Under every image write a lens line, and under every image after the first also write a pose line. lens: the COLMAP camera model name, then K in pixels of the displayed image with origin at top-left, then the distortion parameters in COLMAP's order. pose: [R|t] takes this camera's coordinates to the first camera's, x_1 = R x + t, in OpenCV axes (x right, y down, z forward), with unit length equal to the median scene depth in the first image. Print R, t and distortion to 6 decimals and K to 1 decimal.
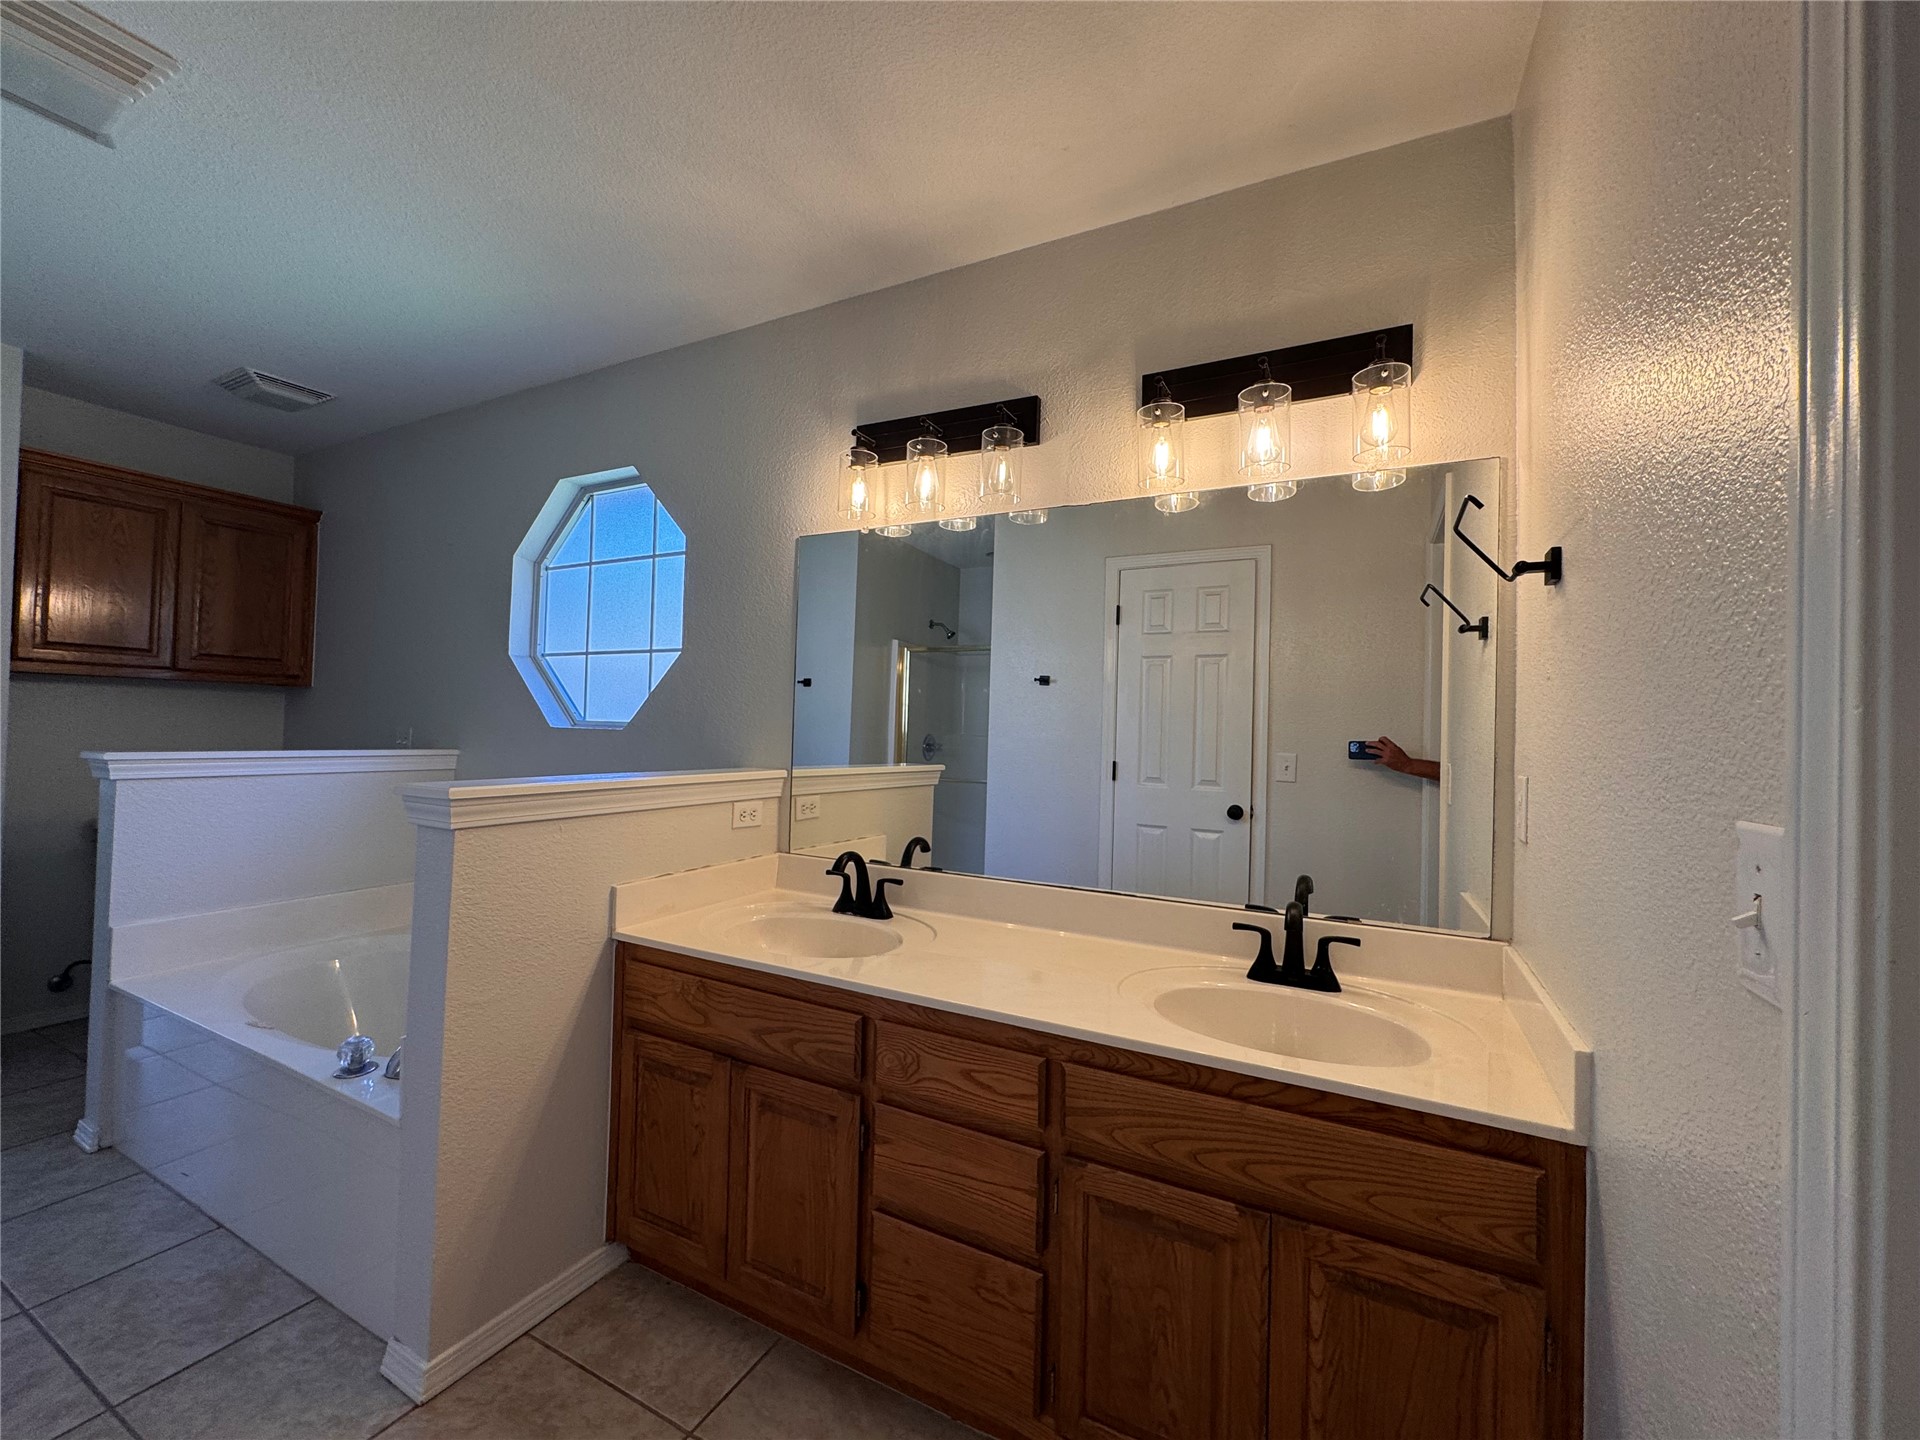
lens RADIAL K [[765.9, 0, 958.5], [0, 765.9, 722.4], [0, 0, 1]] dist [-0.001005, -0.000419]
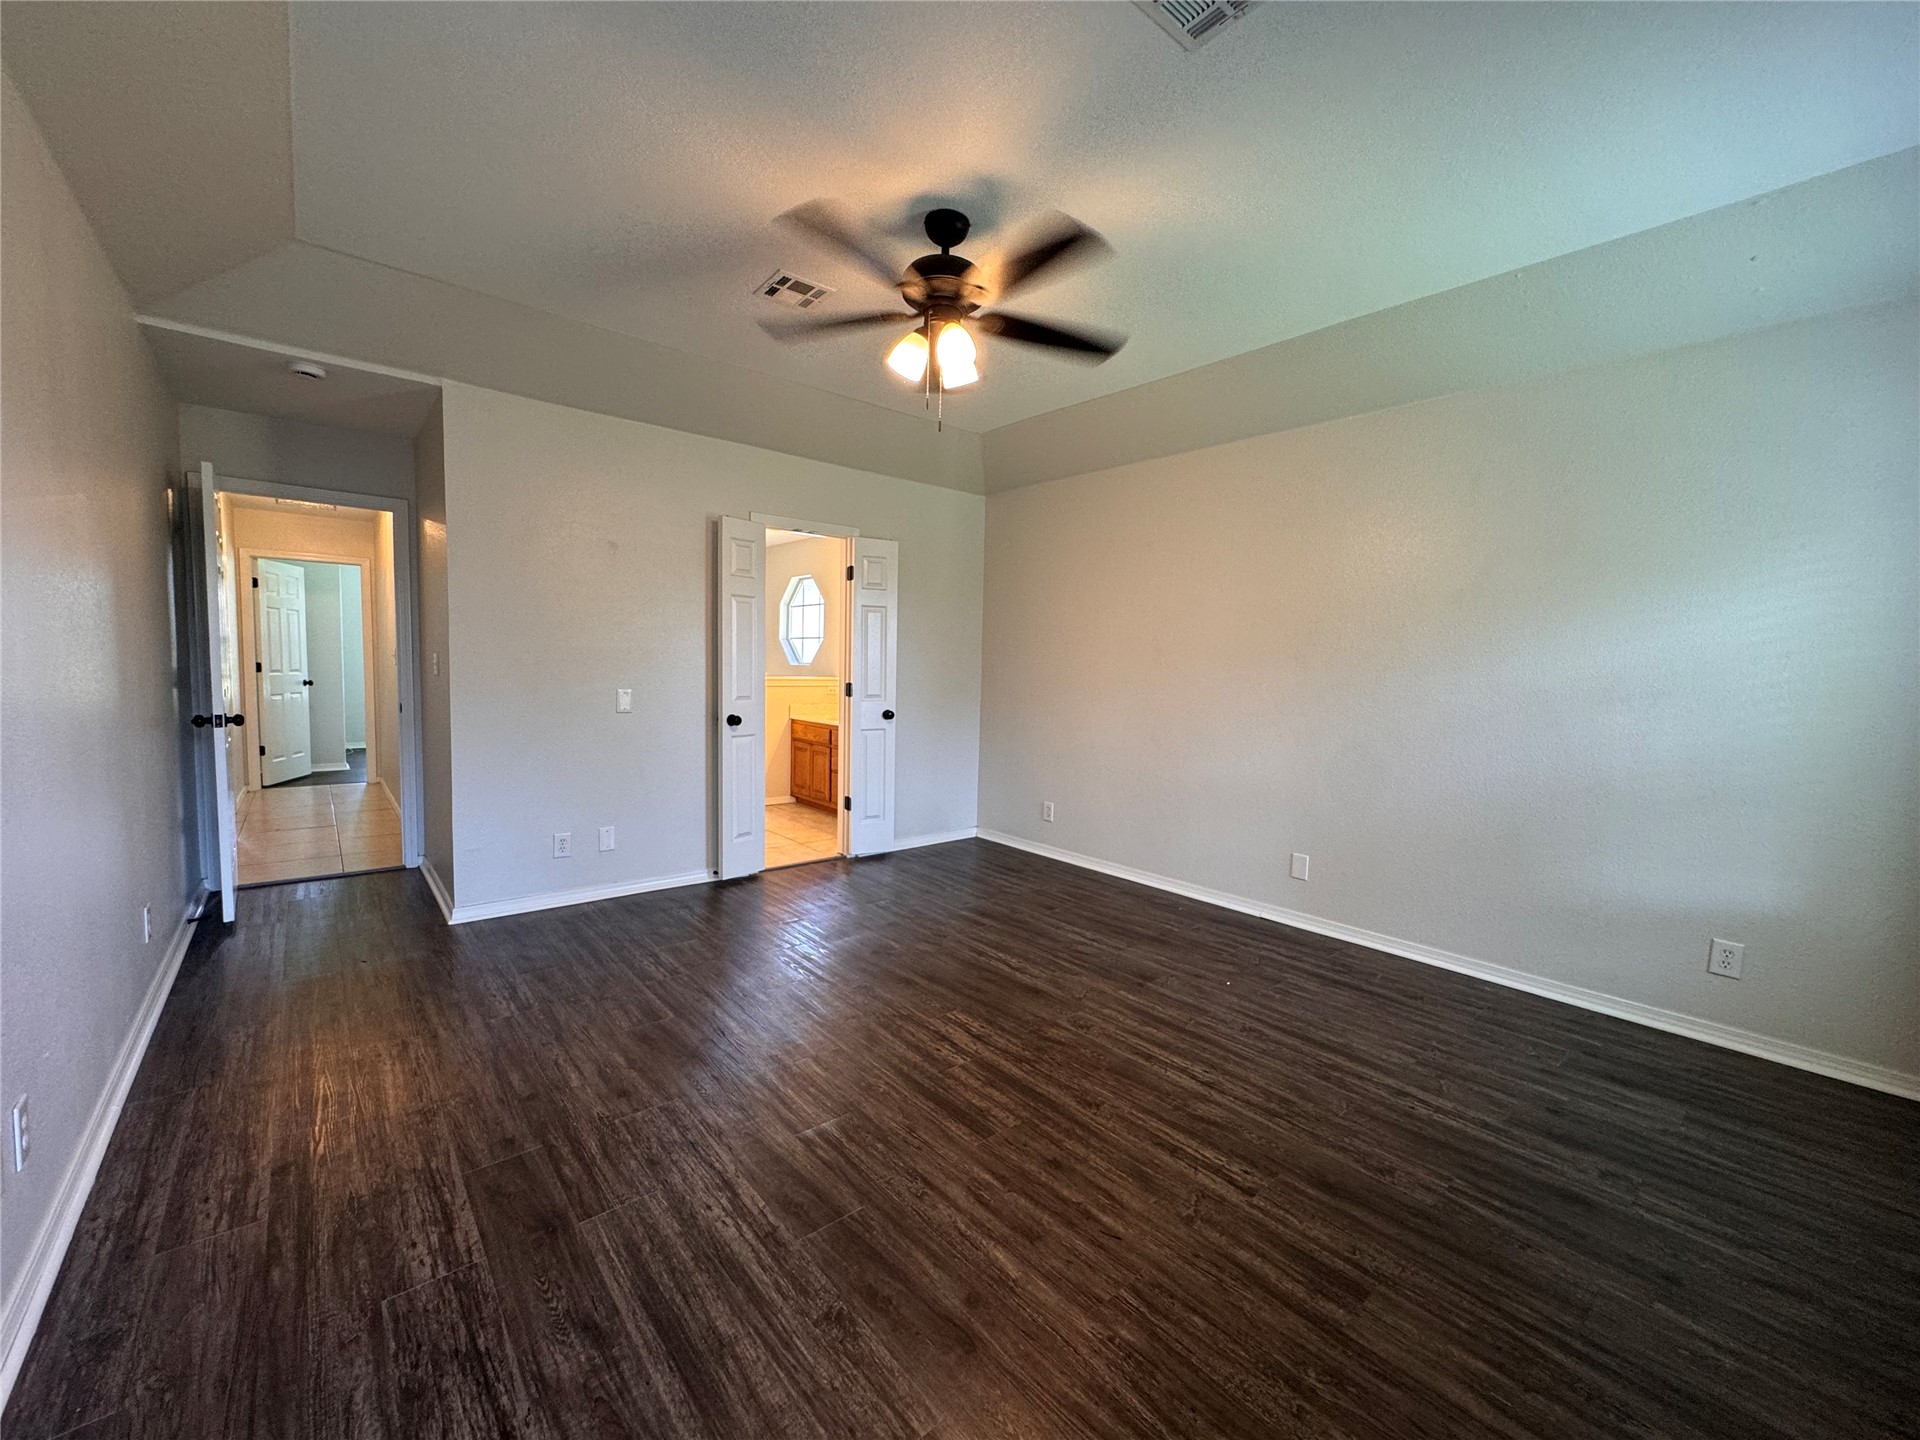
lens RADIAL K [[765.9, 0, 958.5], [0, 765.9, 722.4], [0, 0, 1]] dist [-0.001005, -0.000419]
pose [[0.926338, 0.027731, -0.375671, 1.503590], [0.001890, 0.996932, 0.078251, -0.003075], [0.376688, -0.073197, 0.923444, -1.901102]]
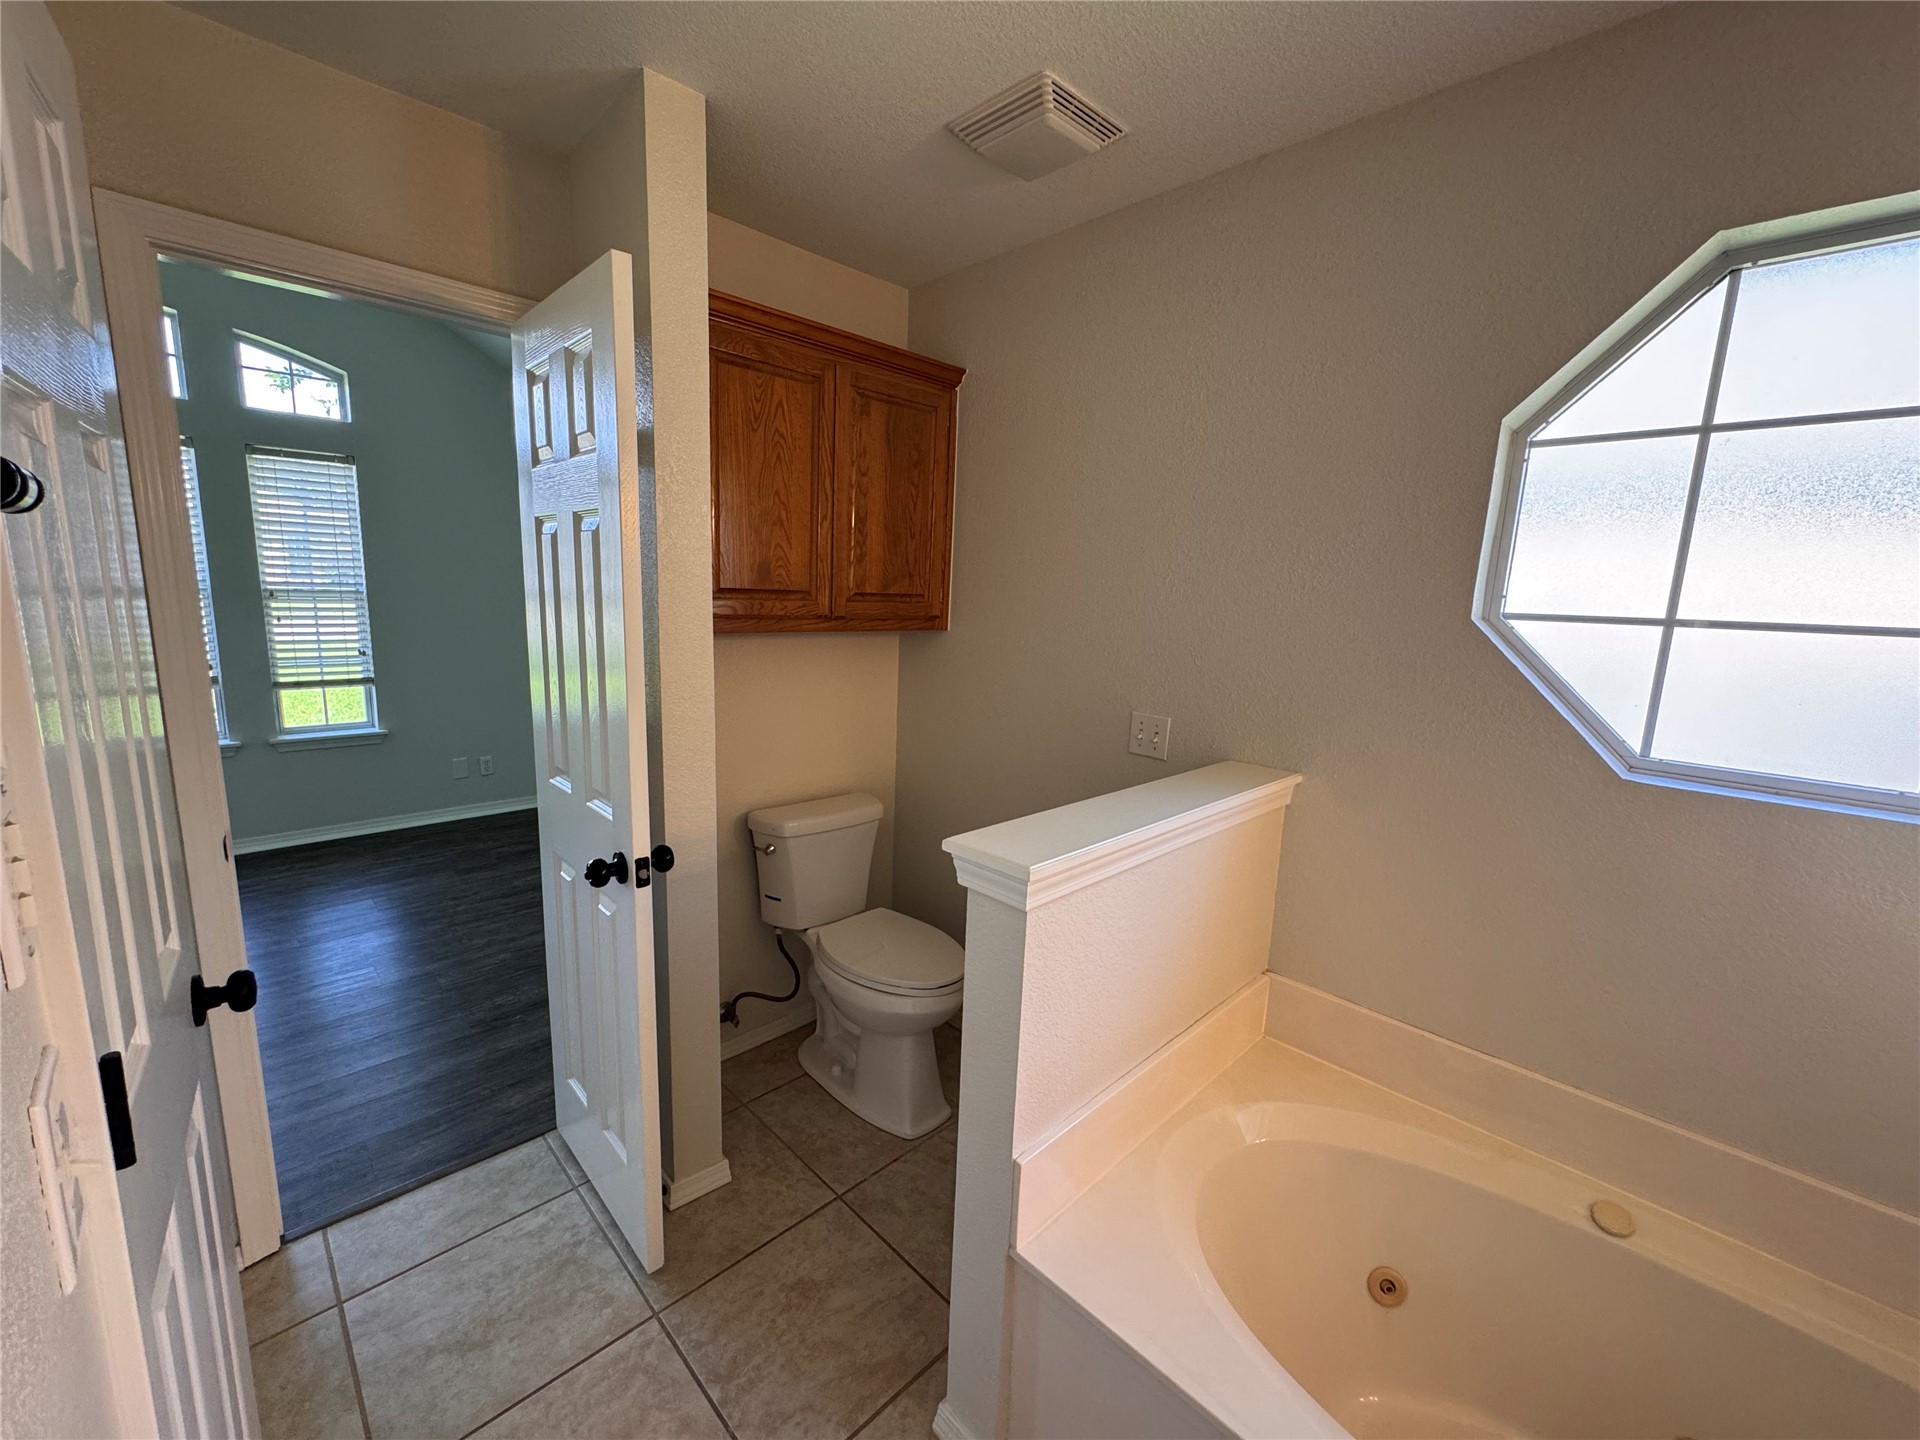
lens RADIAL K [[765.9, 0, 958.5], [0, 765.9, 722.4], [0, 0, 1]] dist [-0.001005, -0.000419]
pose [[0.952009, 0.063593, -0.299389, -1.015452], [-0.011311, 0.984819, 0.173217, -0.142140], [0.305860, -0.161518, 0.938276, 0.523681]]
